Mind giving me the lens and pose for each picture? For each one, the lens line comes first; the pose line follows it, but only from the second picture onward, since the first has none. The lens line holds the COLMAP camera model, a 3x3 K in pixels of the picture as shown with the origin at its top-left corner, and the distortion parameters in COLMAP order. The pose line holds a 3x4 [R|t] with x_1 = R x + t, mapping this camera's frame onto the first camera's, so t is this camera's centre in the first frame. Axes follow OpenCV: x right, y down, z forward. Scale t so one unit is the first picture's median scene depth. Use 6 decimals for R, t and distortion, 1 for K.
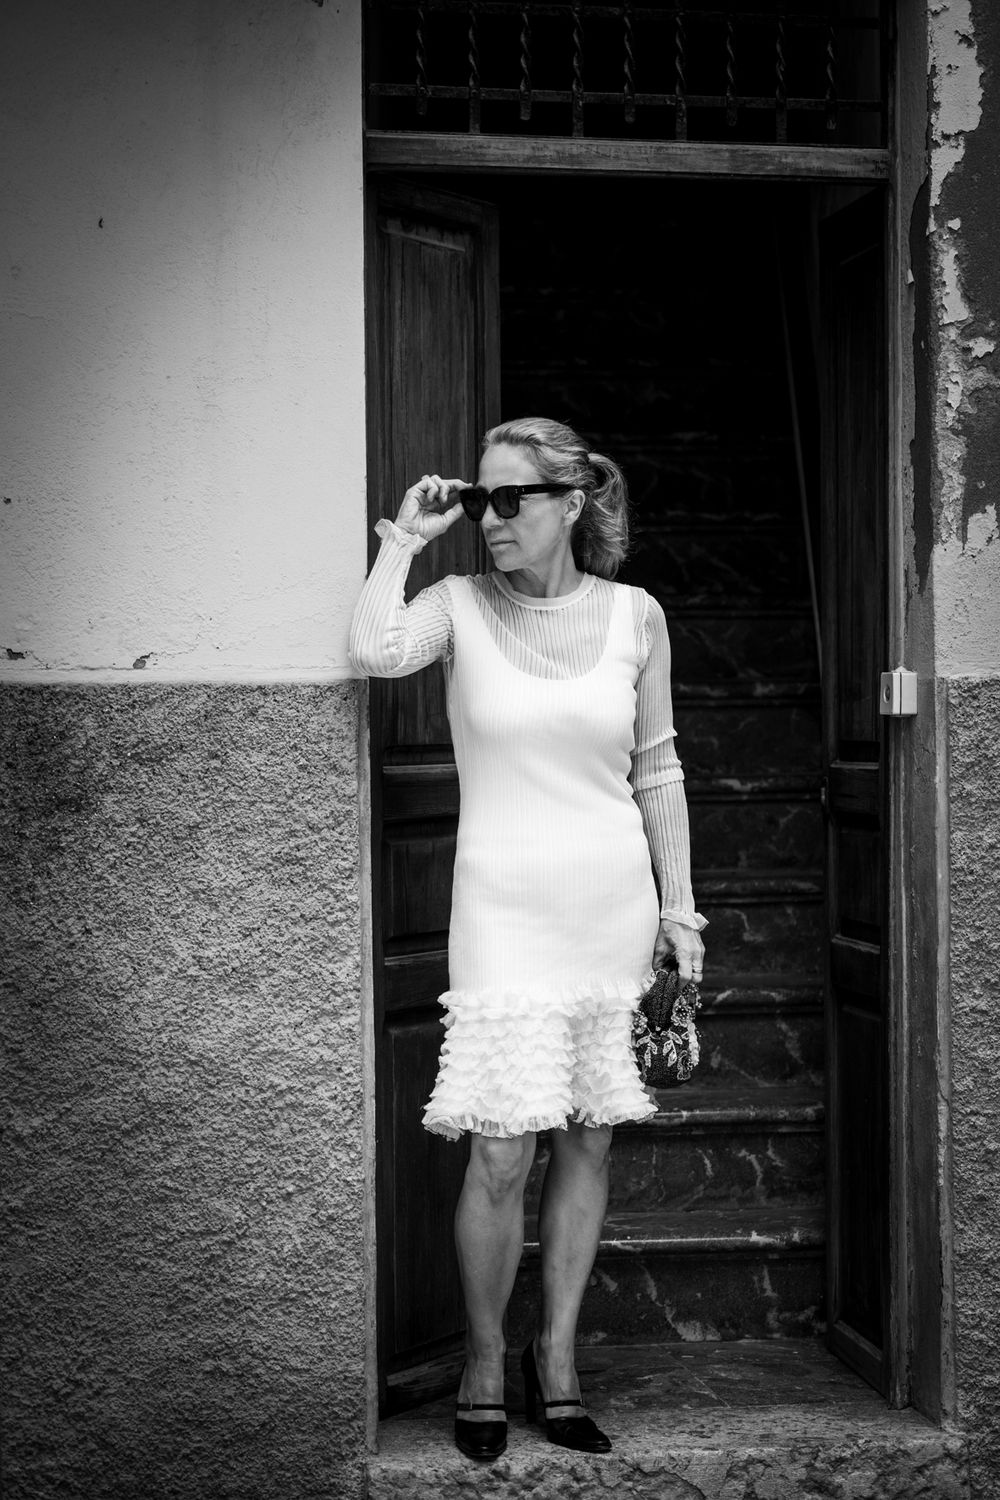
lens RADIAL K [[3146.3, 0, 500.0], [0, 3146.3, 750.0], [0, 0, 1]] dist [-0.015634, 0.042207]
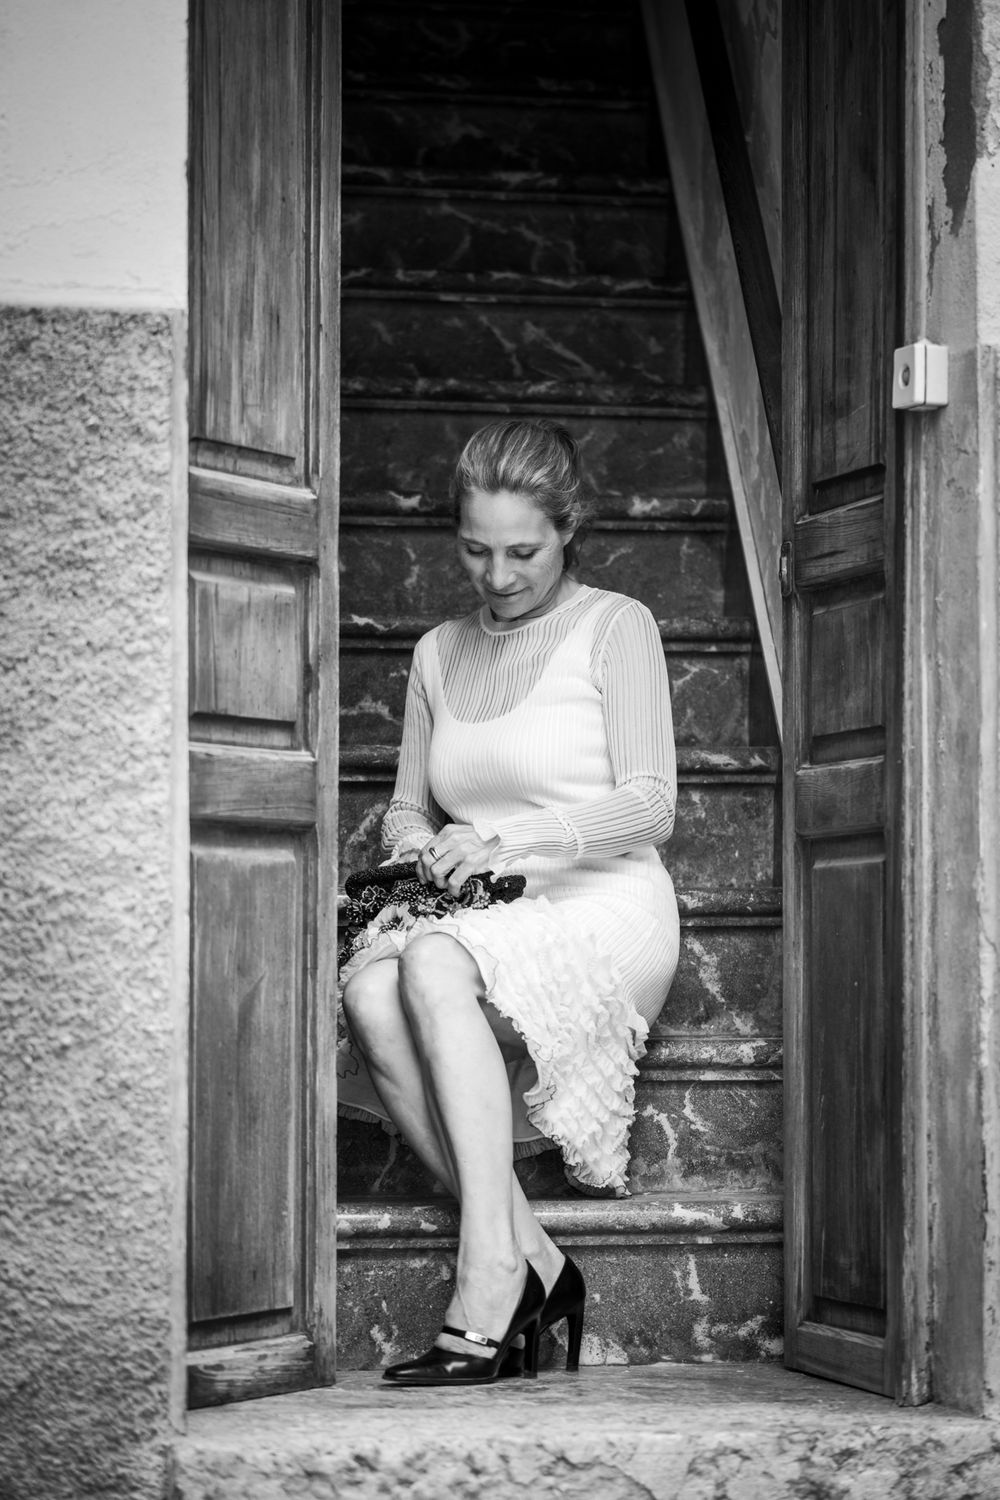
lens RADIAL K [[4692.3, 0, 500.0], [0, 4692.3, 750.0], [0, 0, 1]] dist [-0.008651, 0.307603]
pose [[0.993618, 0.015109, 0.111783, -0.085607], [-0.008084, 0.997979, -0.063028, 0.136360], [-0.112509, 0.061722, 0.991732, -0.027828]]
